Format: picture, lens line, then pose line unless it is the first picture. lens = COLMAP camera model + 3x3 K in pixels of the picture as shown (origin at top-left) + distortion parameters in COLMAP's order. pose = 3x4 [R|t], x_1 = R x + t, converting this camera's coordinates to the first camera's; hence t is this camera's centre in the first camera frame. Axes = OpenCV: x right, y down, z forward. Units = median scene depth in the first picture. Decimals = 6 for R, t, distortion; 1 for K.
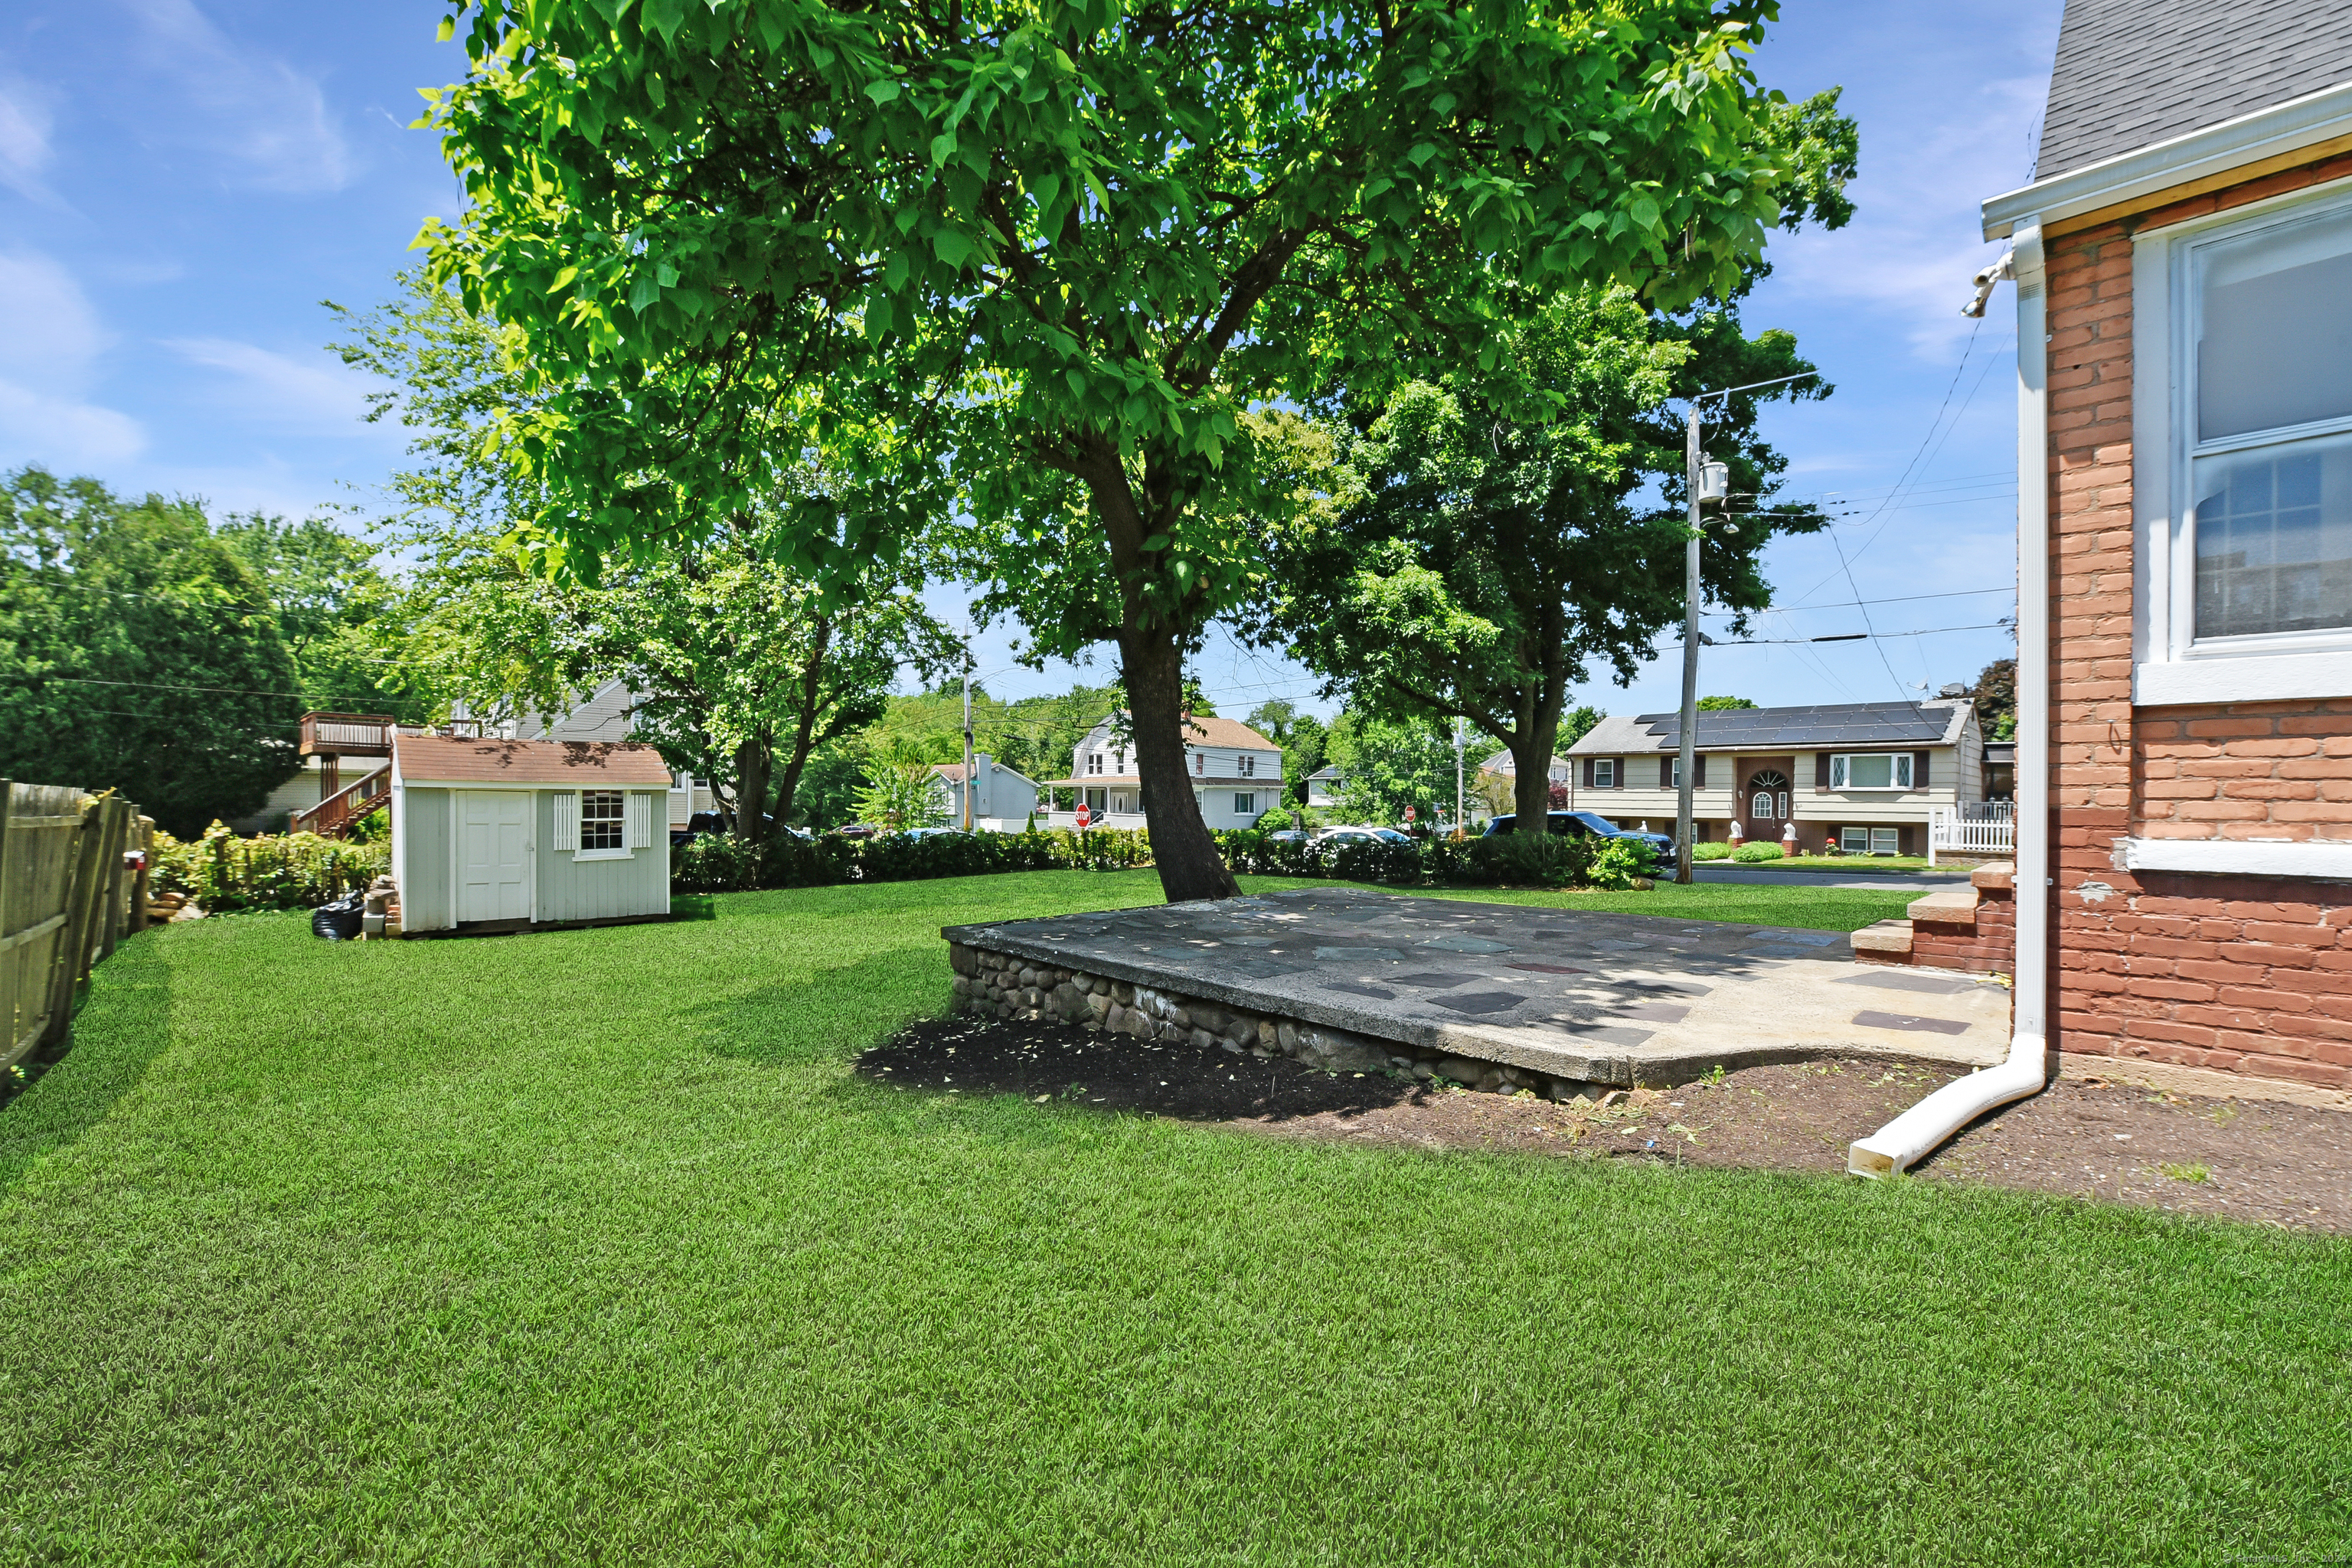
lens RADIAL K [[980.0, 0, 1120.0], [0, 980.0, 826.4], [0, 0, 1]] dist [-0.005071, -0.000161]
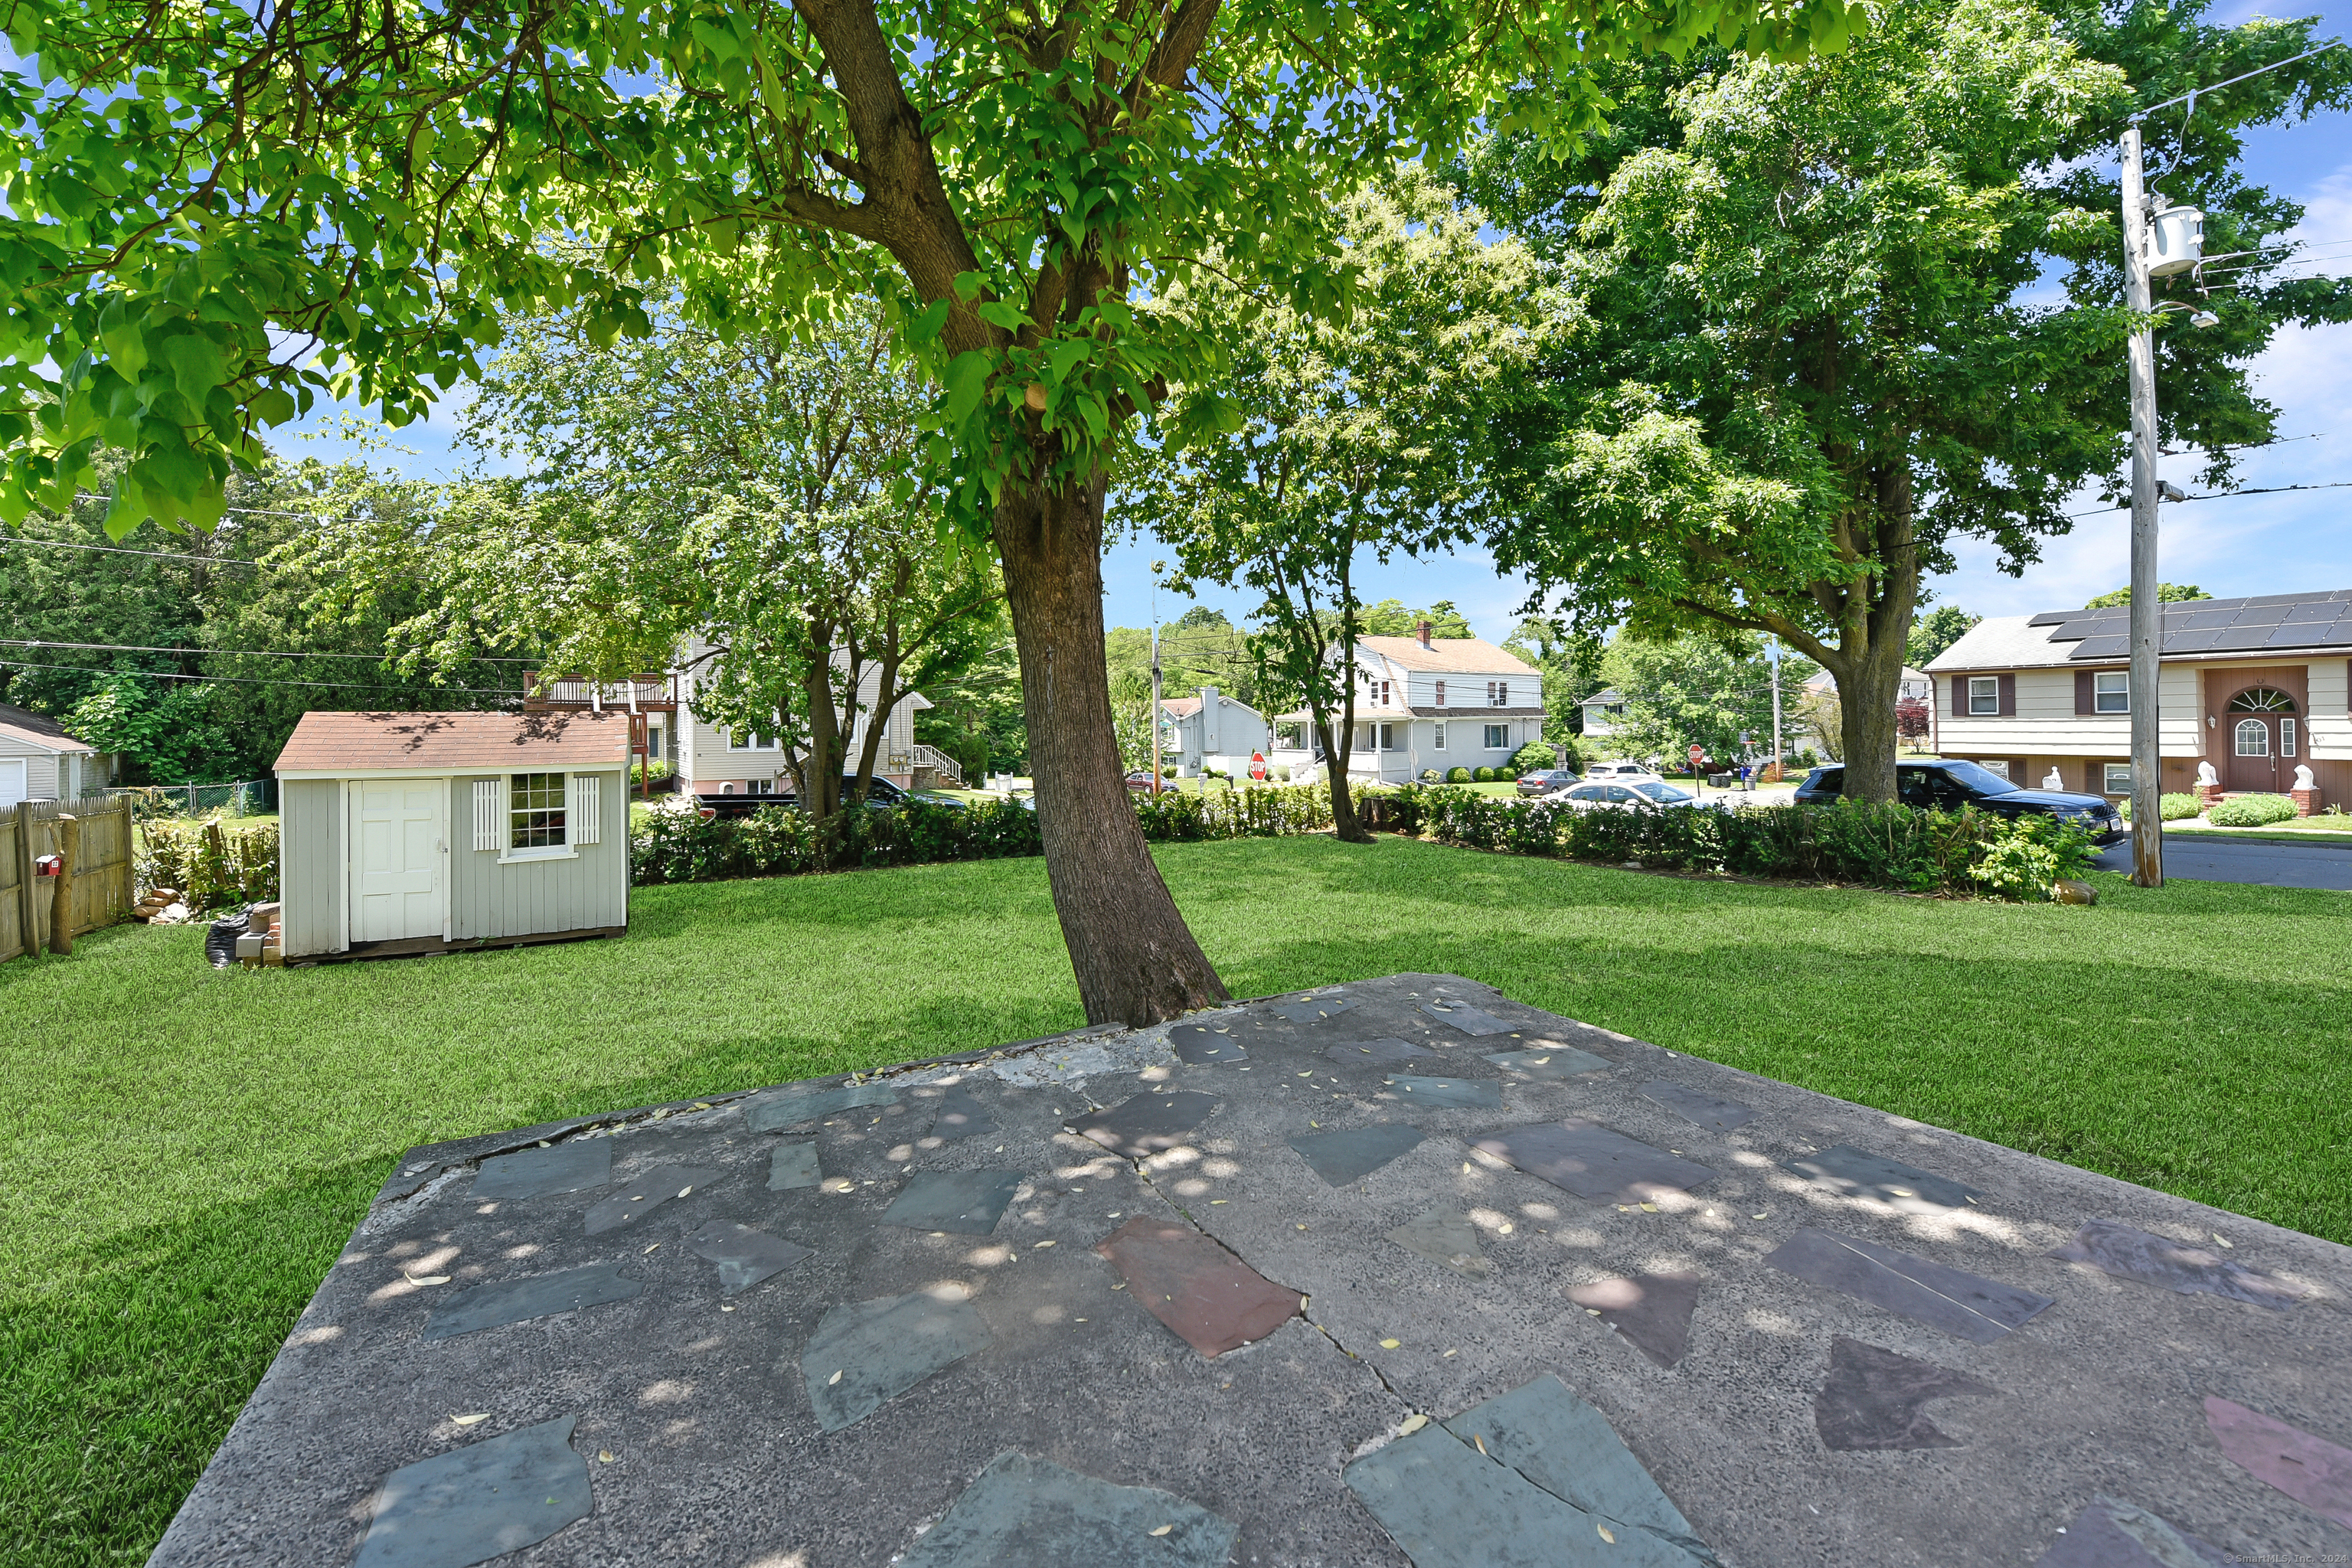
lens RADIAL K [[976.1, 0, 1165.6], [0, 976.1, 723.3], [0, 0, 1]] dist [-0.012150, 0.000008]
pose [[0.971745, -0.020790, -0.235115, 0.097967], [0.014043, 0.999441, -0.030335, -0.028863], [0.235614, 0.026176, 0.971494, 0.215234]]
